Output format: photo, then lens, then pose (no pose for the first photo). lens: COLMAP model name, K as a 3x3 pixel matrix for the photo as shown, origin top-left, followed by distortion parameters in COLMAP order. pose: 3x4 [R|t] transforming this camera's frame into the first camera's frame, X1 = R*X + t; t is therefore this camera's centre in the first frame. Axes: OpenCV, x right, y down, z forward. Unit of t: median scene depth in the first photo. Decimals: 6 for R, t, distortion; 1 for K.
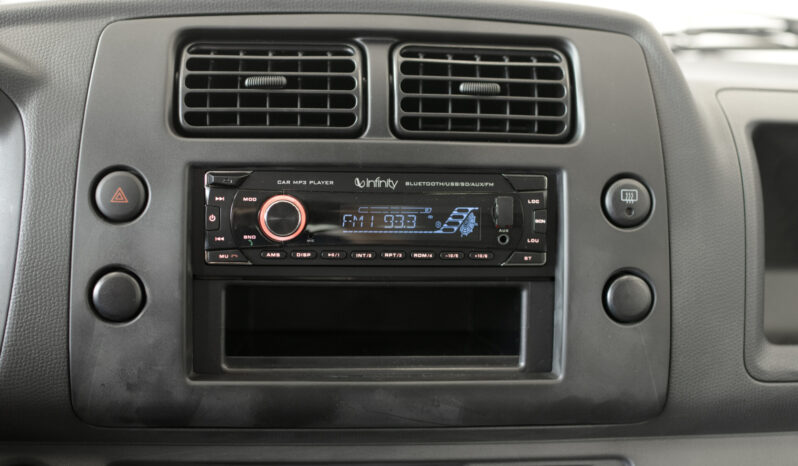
lens RADIAL K [[972.2, 0, 398.9], [0, 972.2, 230.6], [0, 0, 1]] dist [-0.092960, 0.000000]
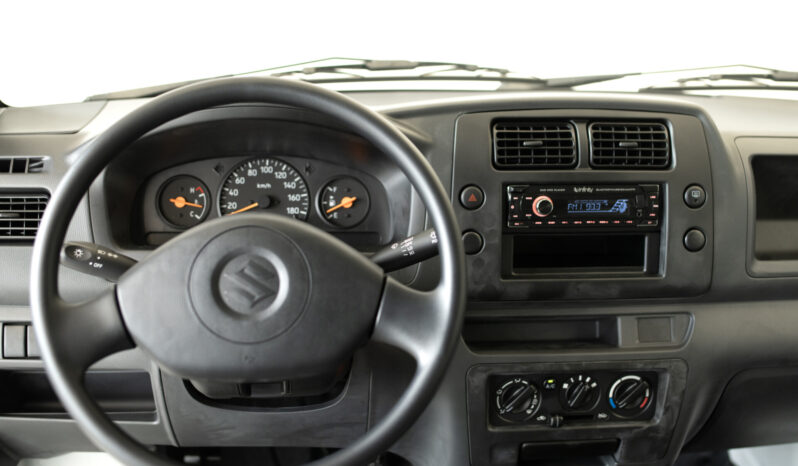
lens RADIAL K [[972.2, 0, 399.3], [0, 972.2, 236.2], [0, 0, 1]] dist [-0.092960, 0.000000]
pose [[0.999891, -0.010562, 0.010353, -0.459938], [0.009497, 0.995137, 0.098038, -0.161798], [-0.011338, -0.097929, 0.995129, -1.183803]]
